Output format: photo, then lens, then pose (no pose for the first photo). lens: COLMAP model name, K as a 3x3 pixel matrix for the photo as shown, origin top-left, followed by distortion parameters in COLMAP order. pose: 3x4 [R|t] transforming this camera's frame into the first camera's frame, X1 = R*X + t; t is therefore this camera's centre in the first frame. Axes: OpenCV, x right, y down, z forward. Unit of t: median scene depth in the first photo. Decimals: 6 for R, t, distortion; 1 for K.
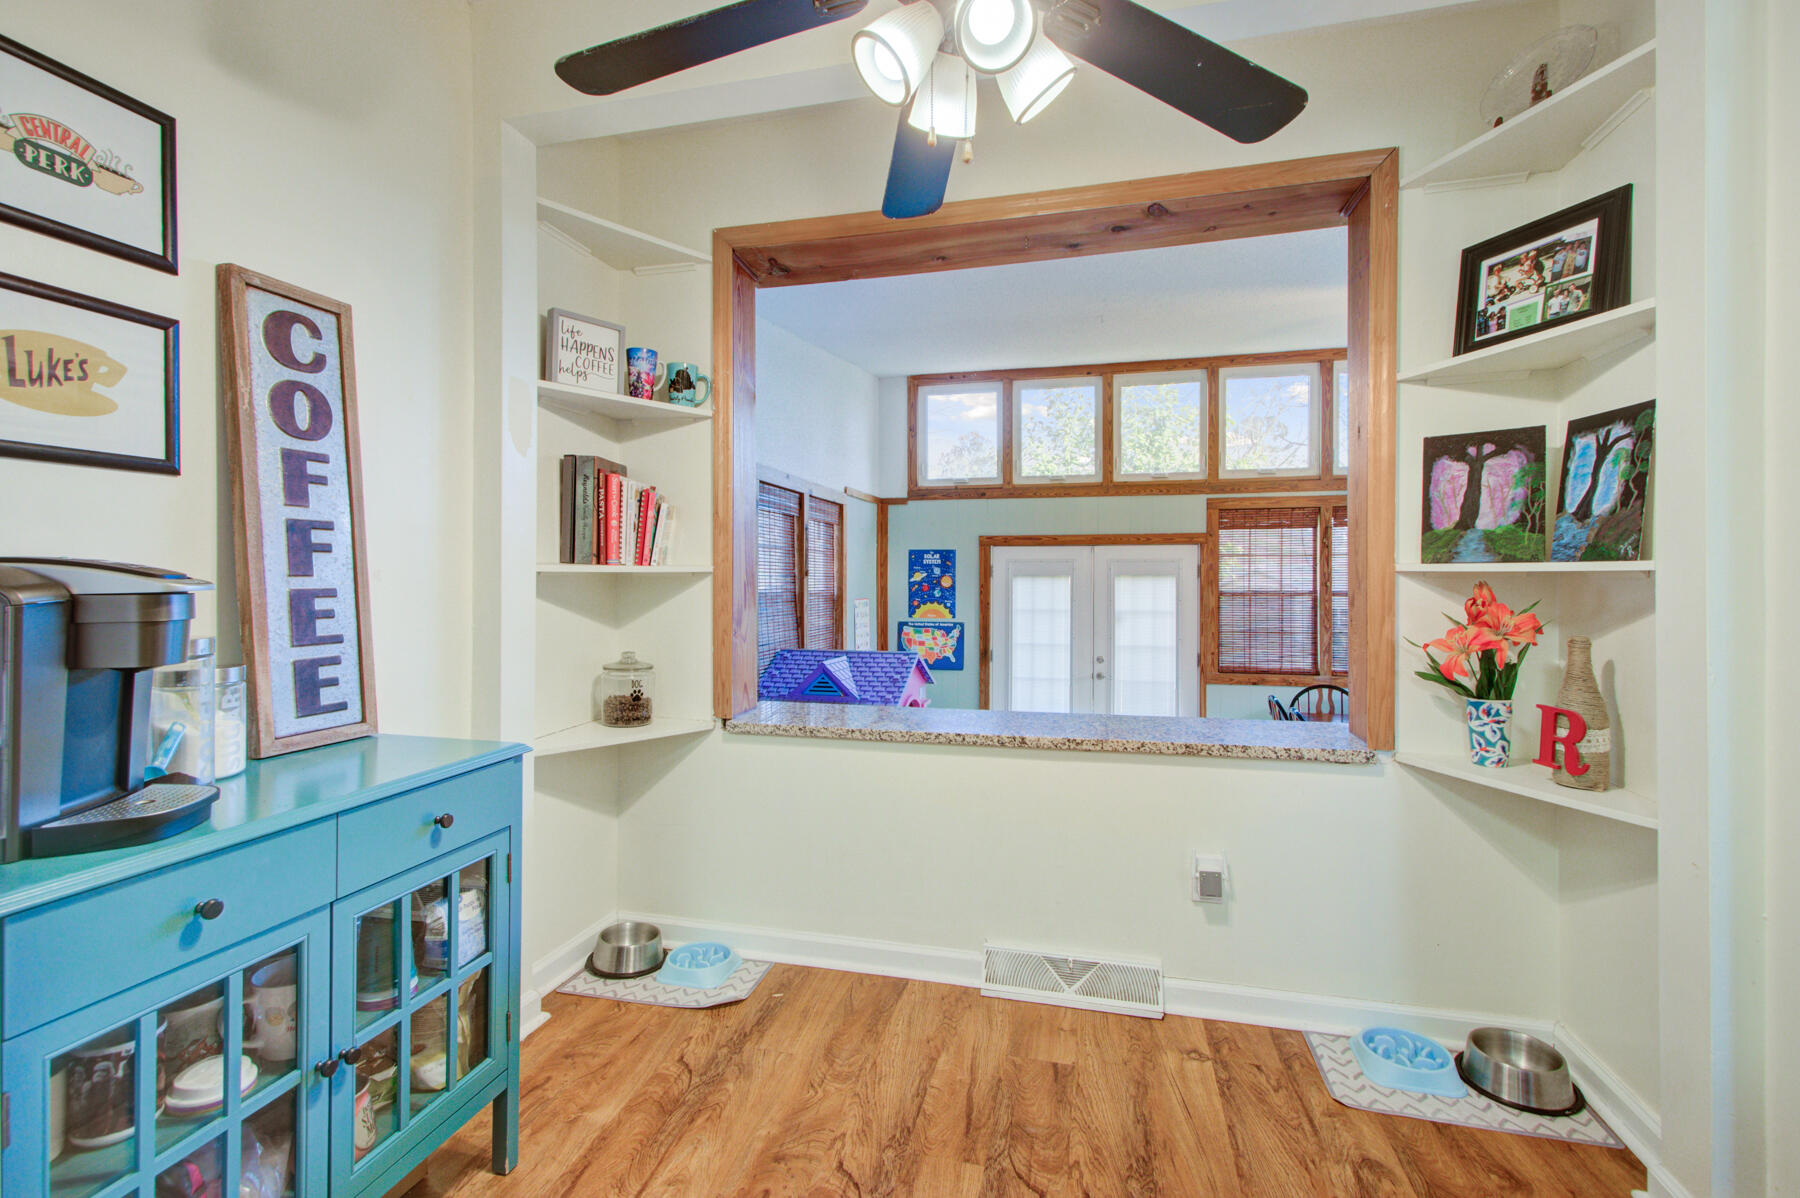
lens RADIAL K [[844.2, 0, 897.3], [0, 844.2, 604.5], [0, 0, 1]] dist [0.006236, -0.000421]
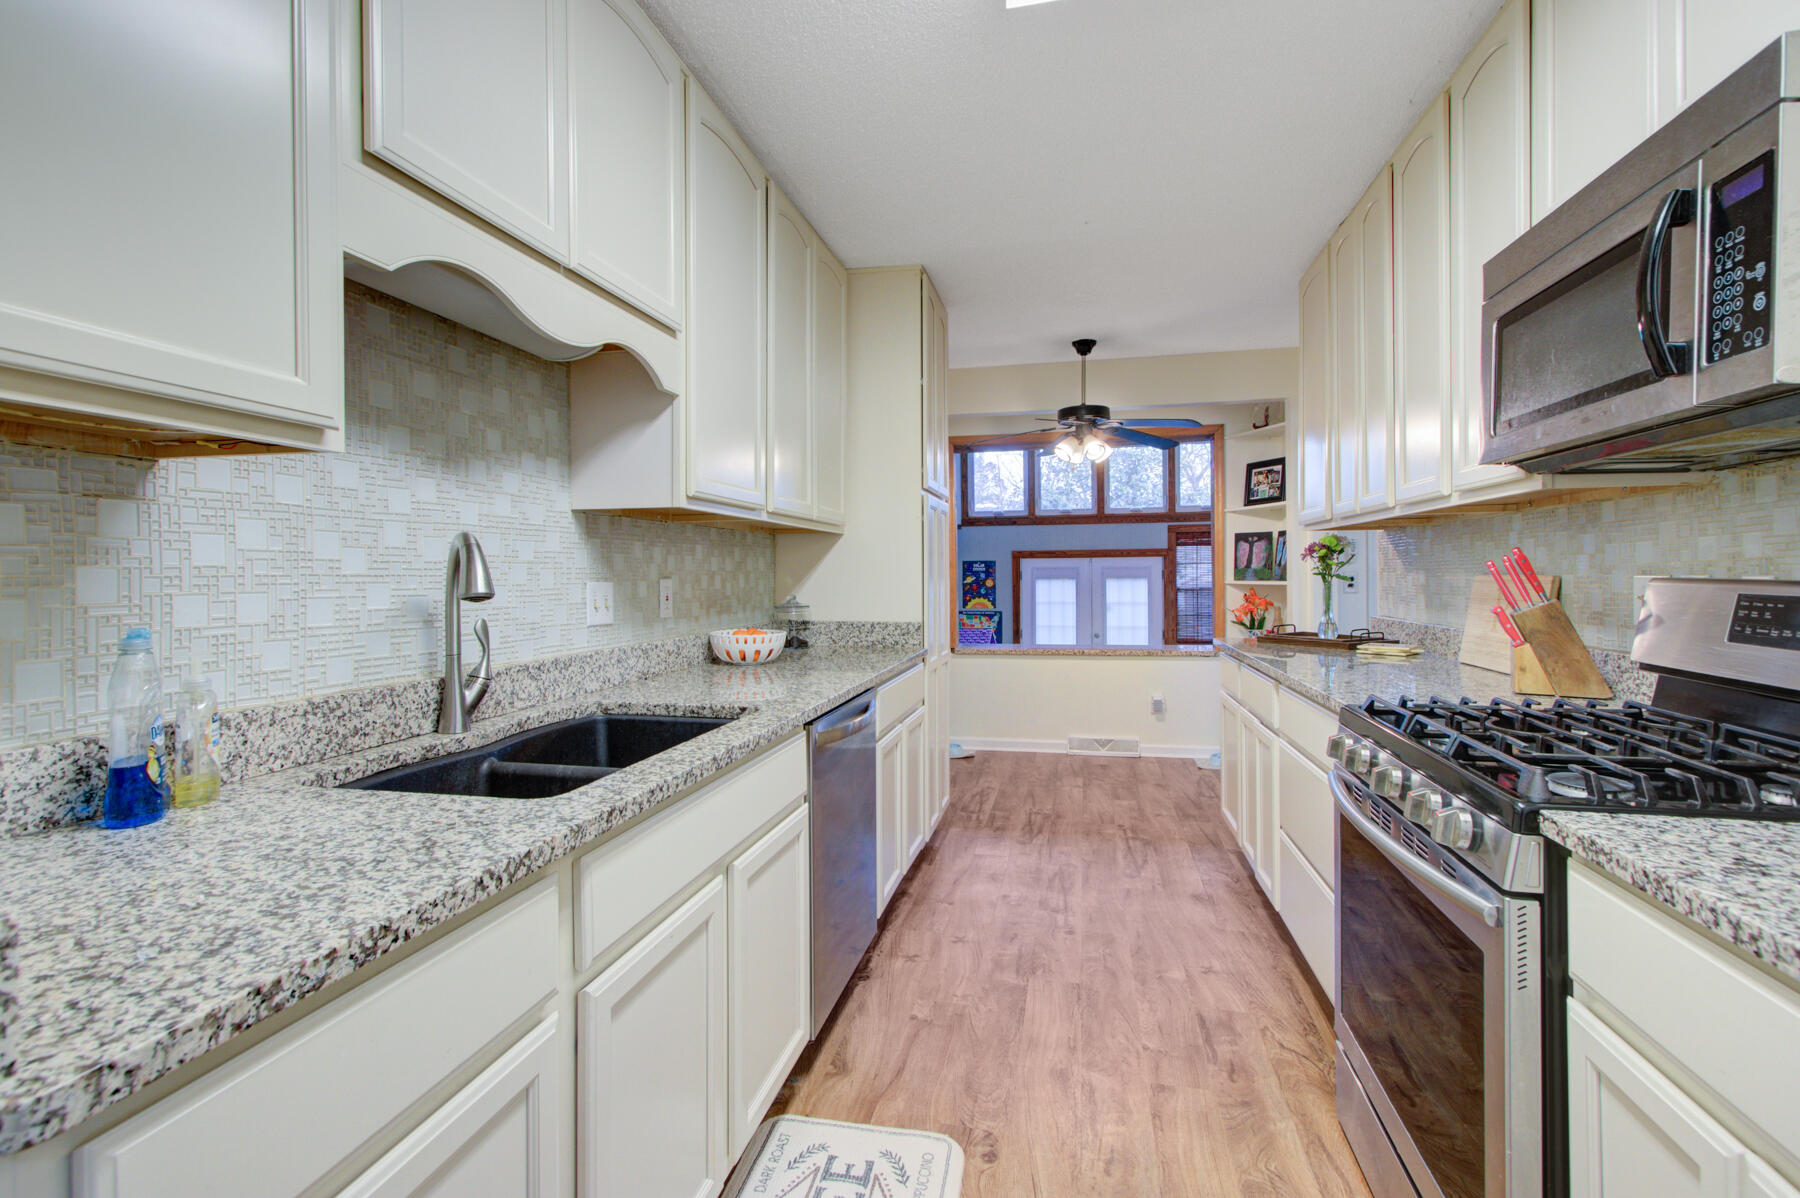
lens RADIAL K [[844.2, 0, 898.6], [0, 844.2, 593.2], [0, 0, 1]] dist [0.006236, -0.000421]
pose [[0.999617, -0.008128, 0.026444, -0.136738], [0.008358, 0.999928, -0.008602, 0.001558], [-0.026373, 0.008819, 0.999613, -0.439561]]
